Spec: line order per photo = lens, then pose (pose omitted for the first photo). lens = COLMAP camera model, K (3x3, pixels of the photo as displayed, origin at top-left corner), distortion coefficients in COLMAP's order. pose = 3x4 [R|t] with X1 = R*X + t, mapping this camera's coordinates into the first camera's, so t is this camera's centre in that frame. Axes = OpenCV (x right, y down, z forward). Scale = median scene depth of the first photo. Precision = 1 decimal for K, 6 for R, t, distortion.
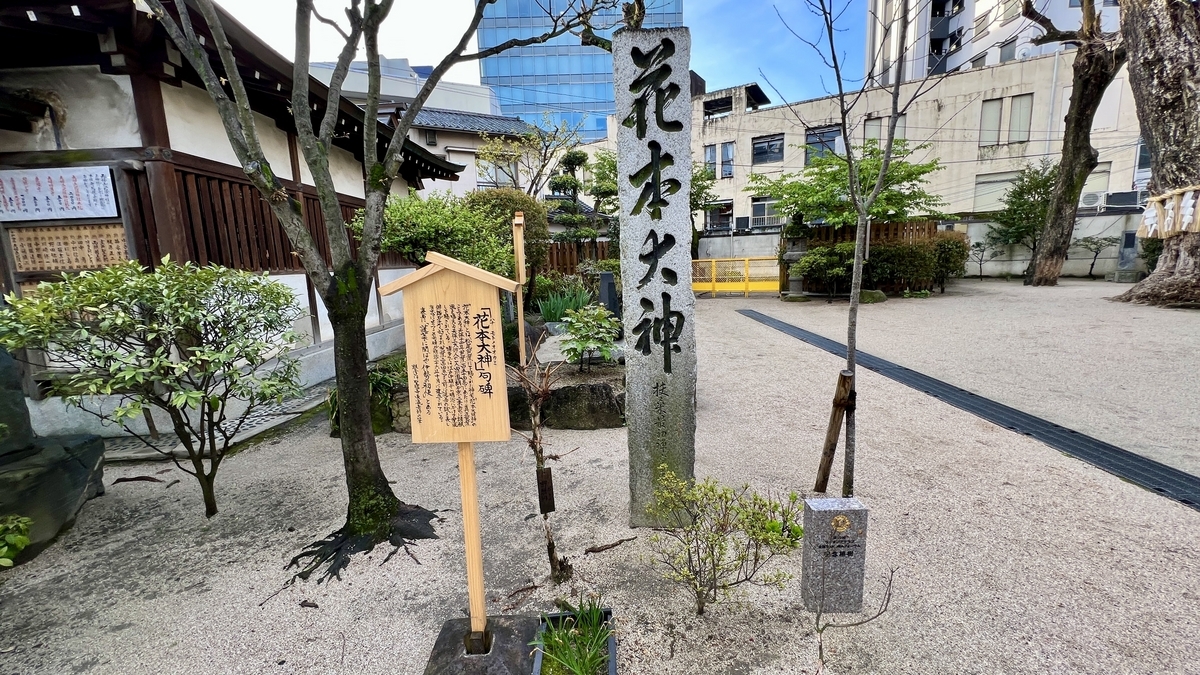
lens RADIAL K [[478.2, 0, 601.2], [0, 478.2, 335.2], [0, 0, 1]] dist [-0.001942, 0.000785]
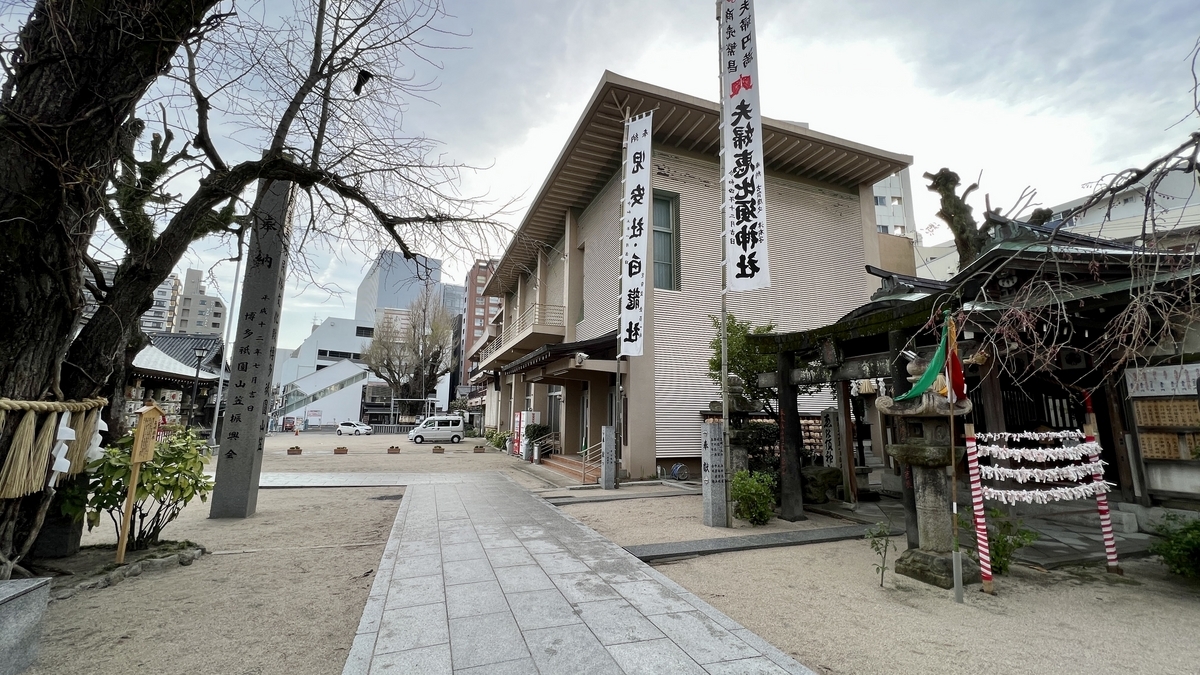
lens RADIAL K [[478.2, 0, 603.5], [0, 478.2, 333.6], [0, 0, 1]] dist [-0.001942, 0.000785]
pose [[0.359355, -0.122748, -0.925093, -0.294918], [-0.175062, 0.964846, -0.196026, 0.220522], [0.916634, 0.232391, 0.325234, -1.392003]]
